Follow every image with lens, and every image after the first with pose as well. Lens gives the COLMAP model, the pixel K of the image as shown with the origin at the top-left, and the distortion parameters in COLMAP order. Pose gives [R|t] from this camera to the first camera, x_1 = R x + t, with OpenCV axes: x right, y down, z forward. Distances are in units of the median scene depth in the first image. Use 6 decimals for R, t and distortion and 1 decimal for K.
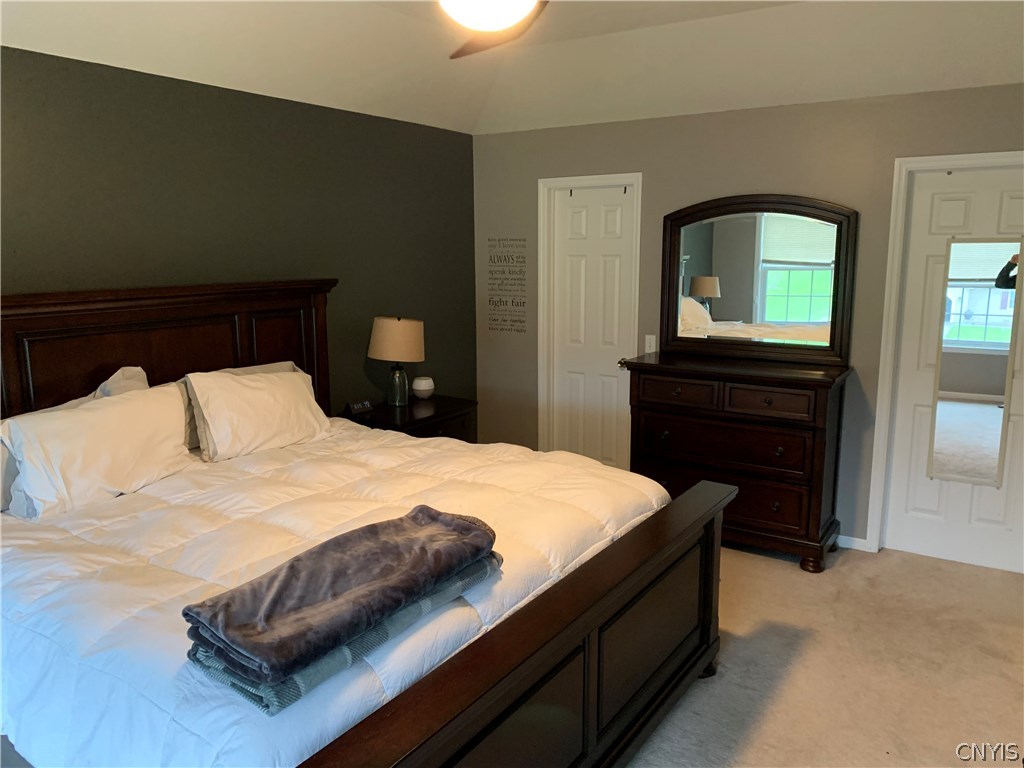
lens RADIAL K [[781.7, 0, 512.0], [0, 781.7, 384.0], [0, 0, 1]] dist [0.060197, -0.080233]
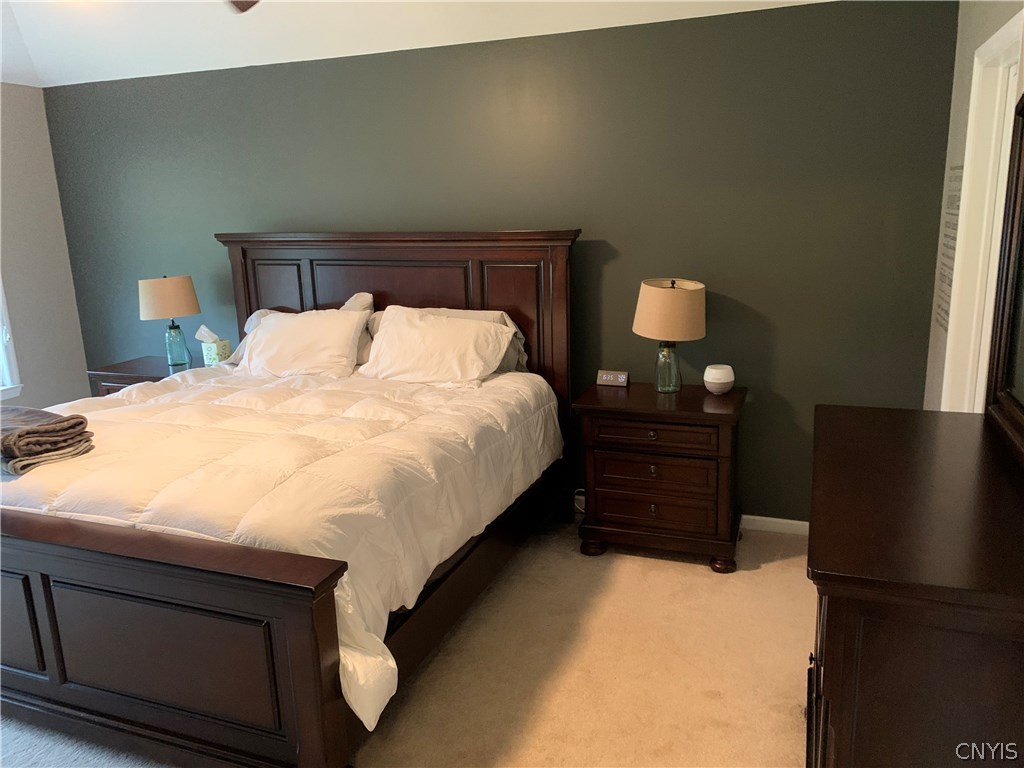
lens RADIAL K [[781.7, 0, 512.0], [0, 781.7, 384.0], [0, 0, 1]] dist [0.060197, -0.080233]
pose [[0.214679, 0.221738, -0.951181, 0.729251], [-0.139142, 0.970897, 0.194930, -0.141018], [0.966722, 0.090502, 0.239285, 0.813009]]
